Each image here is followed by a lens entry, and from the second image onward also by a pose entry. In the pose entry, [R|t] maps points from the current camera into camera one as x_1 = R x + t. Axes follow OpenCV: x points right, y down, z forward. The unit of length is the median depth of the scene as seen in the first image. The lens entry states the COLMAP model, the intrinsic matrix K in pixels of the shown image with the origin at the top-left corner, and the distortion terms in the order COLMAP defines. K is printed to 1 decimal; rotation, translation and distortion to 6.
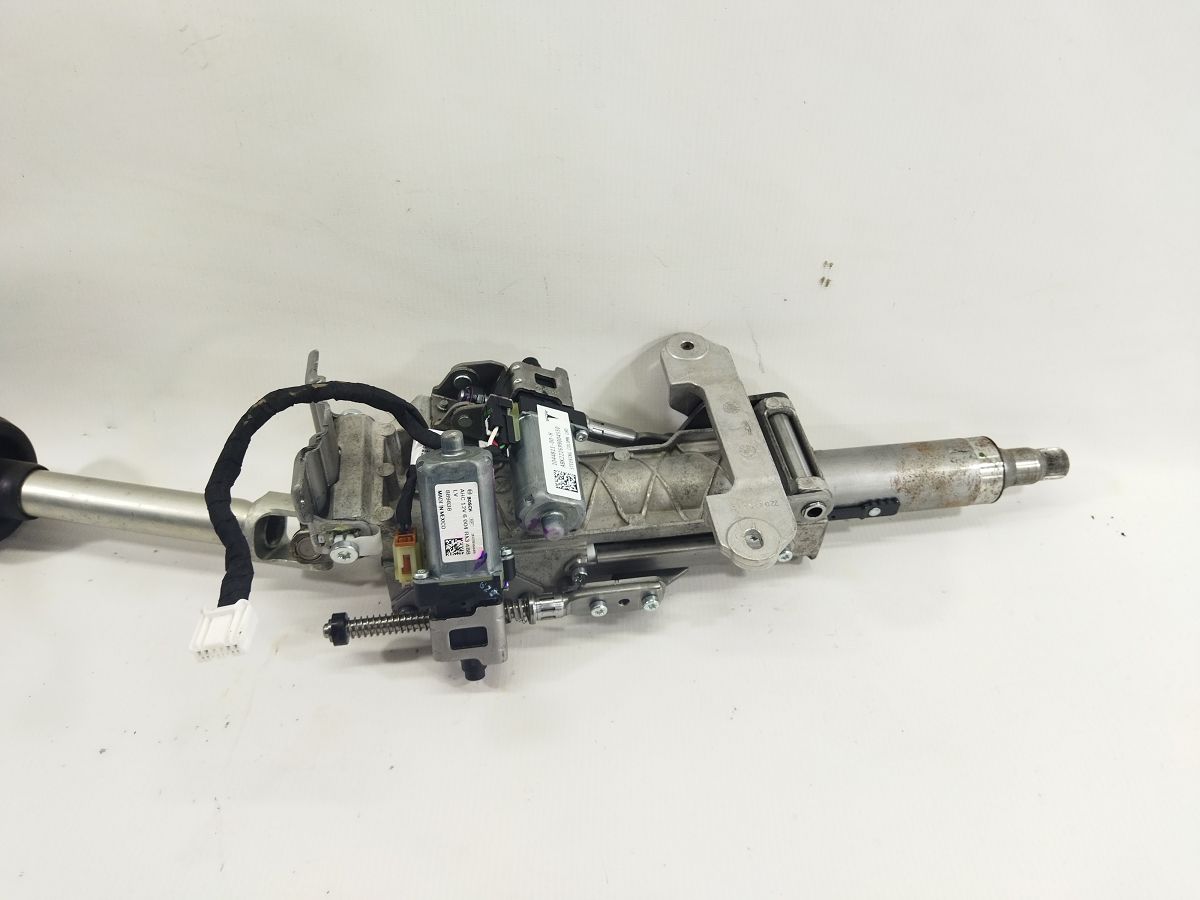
lens RADIAL K [[895.8, 0, 600.0], [0, 895.8, 450.0], [0, 0, 1]] dist [0.063191, -0.109801]
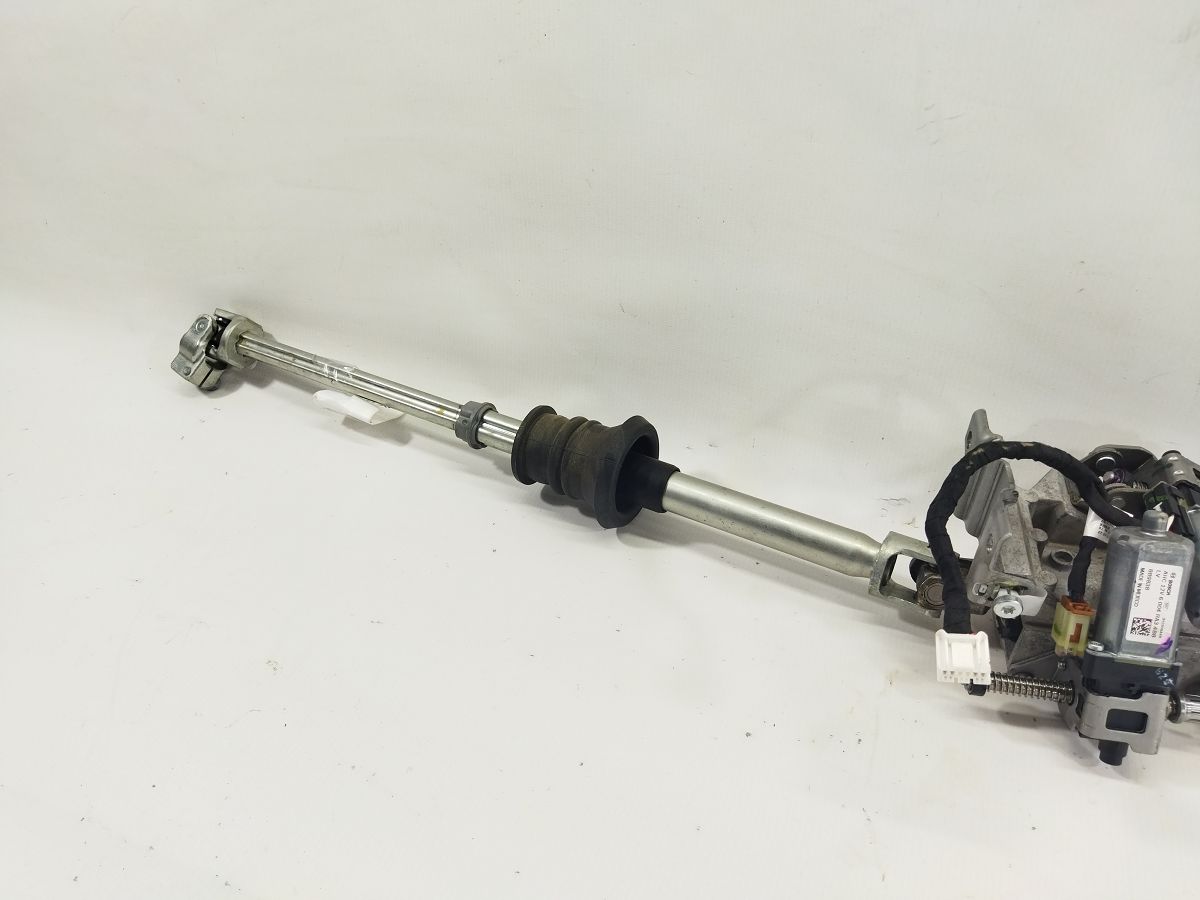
lens RADIAL K [[895.8, 0, 600.0], [0, 895.8, 450.0], [0, 0, 1]] dist [0.063191, -0.109801]
pose [[0.938741, 0.177133, -0.295618, -0.447099], [-0.200046, 0.978566, -0.048898, 0.082403], [0.280620, 0.105040, 0.954054, -0.133247]]
